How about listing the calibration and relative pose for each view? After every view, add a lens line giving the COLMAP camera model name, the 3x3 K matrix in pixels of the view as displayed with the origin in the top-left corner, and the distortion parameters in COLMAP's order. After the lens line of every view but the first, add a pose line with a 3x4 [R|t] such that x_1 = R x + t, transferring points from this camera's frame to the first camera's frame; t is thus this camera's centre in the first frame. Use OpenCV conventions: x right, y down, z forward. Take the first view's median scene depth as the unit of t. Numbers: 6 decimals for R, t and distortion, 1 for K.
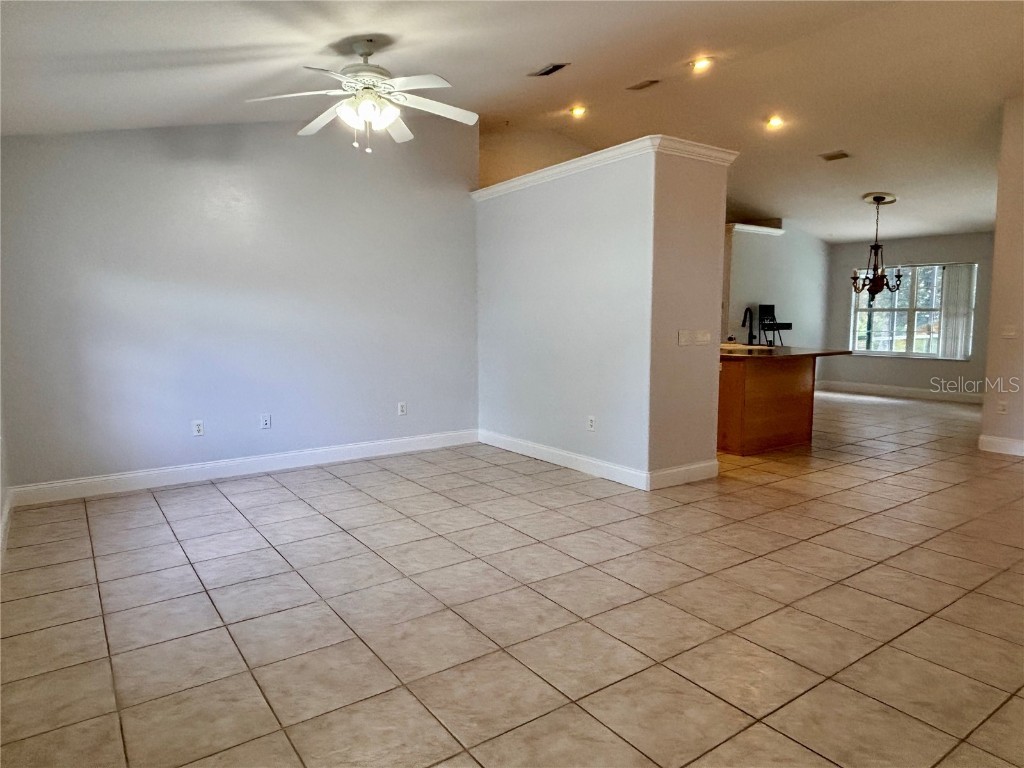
lens RADIAL K [[643.0, 0, 512.0], [0, 643.0, 384.0], [0, 0, 1]] dist [0.050381, -0.072246]
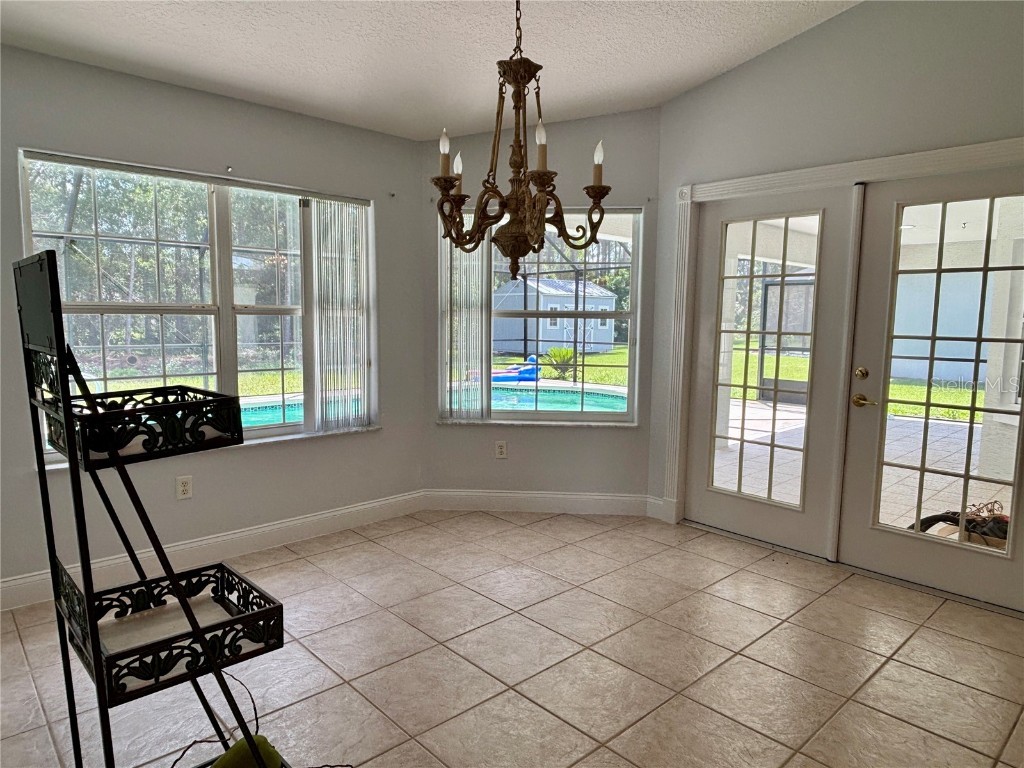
lens RADIAL K [[643.0, 0, 512.0], [0, 643.0, 384.0], [0, 0, 1]] dist [0.050381, -0.072246]
pose [[-0.132296, -0.102942, 0.985850, 0.337007], [0.096685, 0.988509, 0.116194, -0.137041], [-0.986483, 0.110689, -0.120823, 1.220221]]
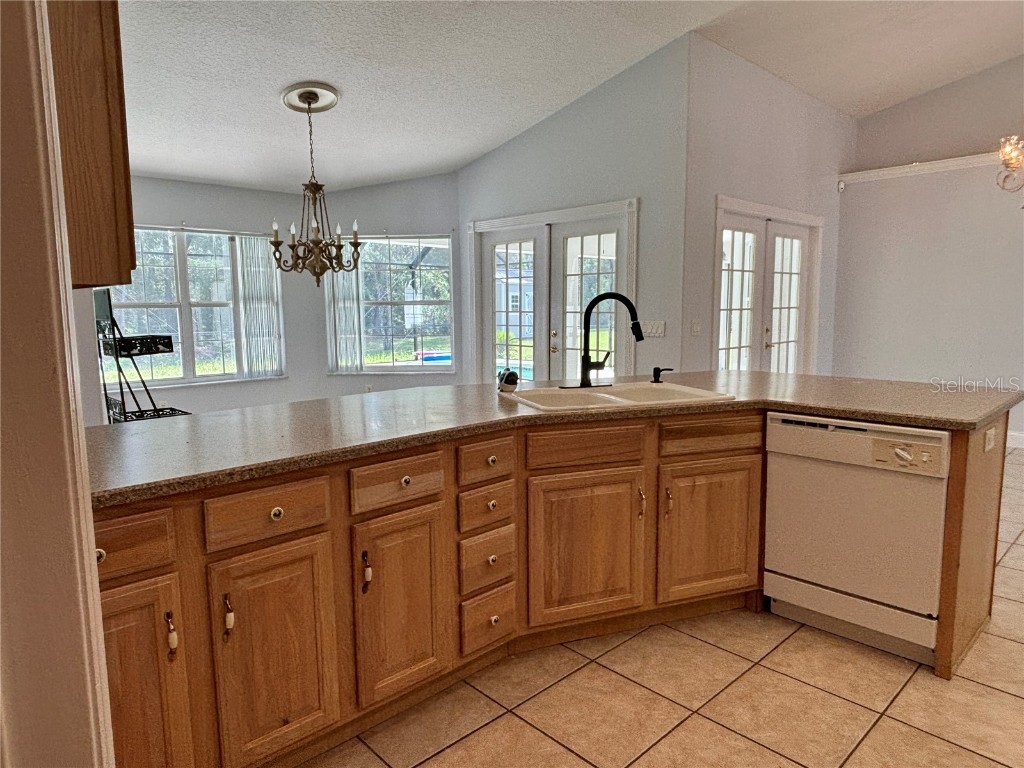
lens RADIAL K [[643.0, 0, 512.0], [0, 643.0, 384.0], [0, 0, 1]] dist [0.050381, -0.072246]
pose [[-0.141257, -0.118681, 0.982833, -0.022191], [0.118768, 0.983586, 0.135842, -0.120186], [-0.982823, 0.135918, -0.124843, 1.078371]]
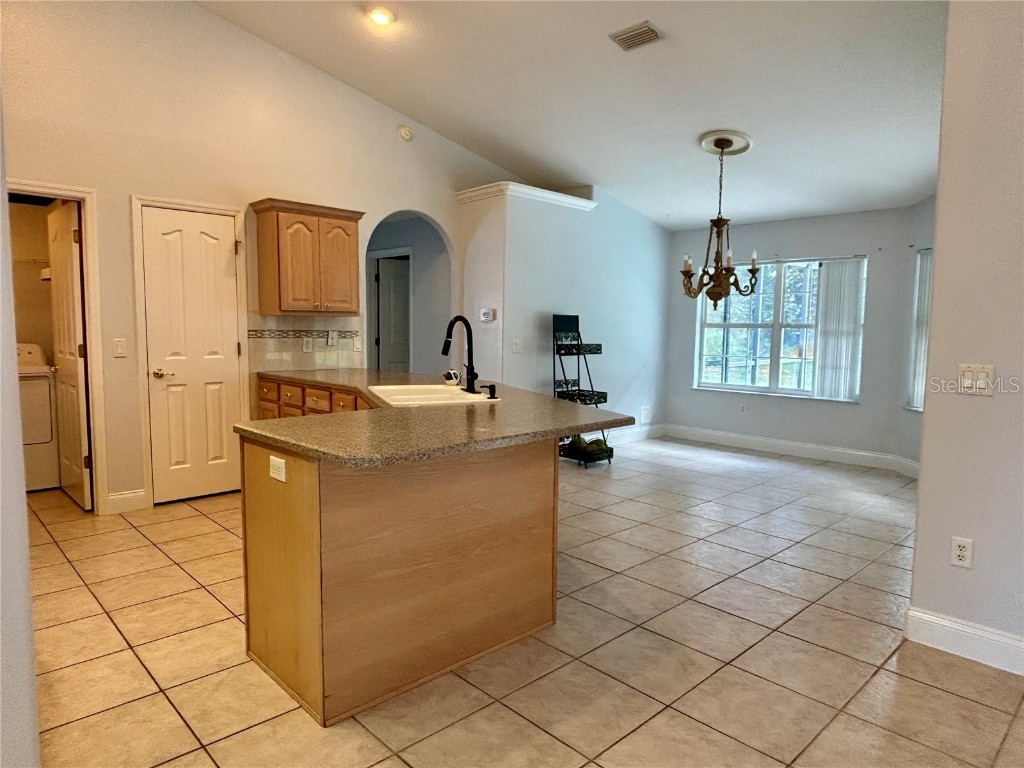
lens RADIAL K [[643.0, 0, 512.0], [0, 643.0, 384.0], [0, 0, 1]] dist [0.050381, -0.072246]
pose [[0.988348, -0.000054, 0.152208, 0.319850], [0.002794, 0.999838, -0.017789, -0.056278], [-0.152182, 0.018007, 0.988188, 0.497842]]
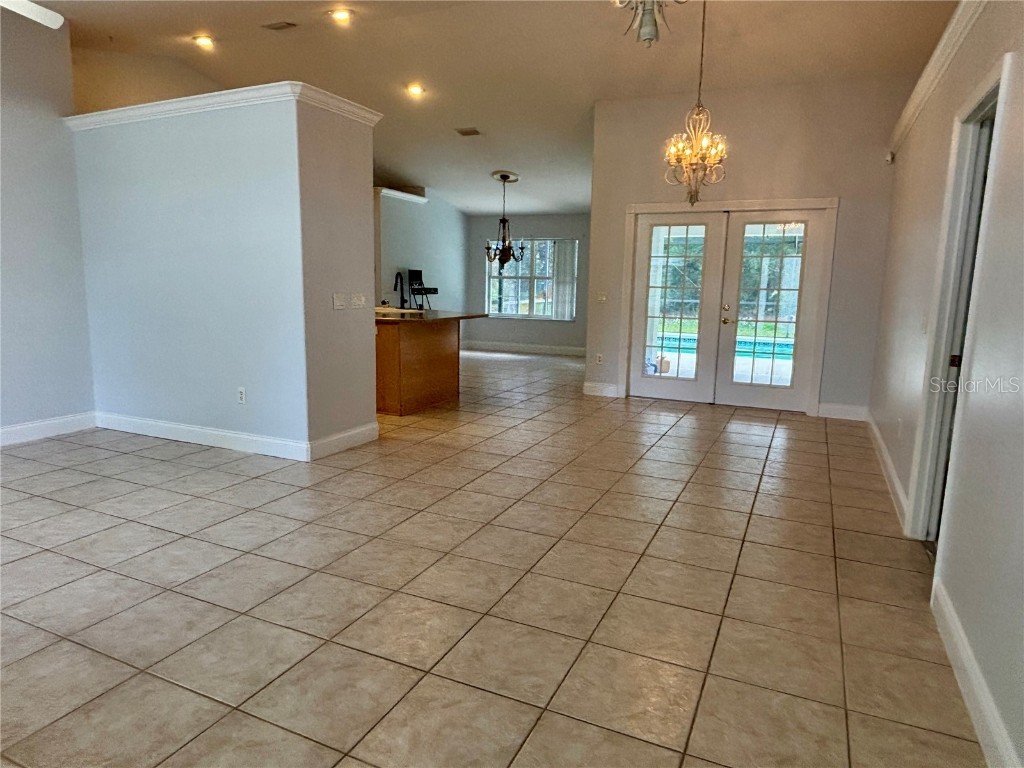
lens RADIAL K [[639.6, 0, 505.8], [0, 639.6, 385.7], [0, 0, 1]] dist [0.042169, -0.073399]
pose [[0.871265, -0.063375, 0.486704, 0.004816], [0.034637, 0.997095, 0.067830, -0.000972], [-0.489589, -0.042240, 0.870929, 0.017903]]
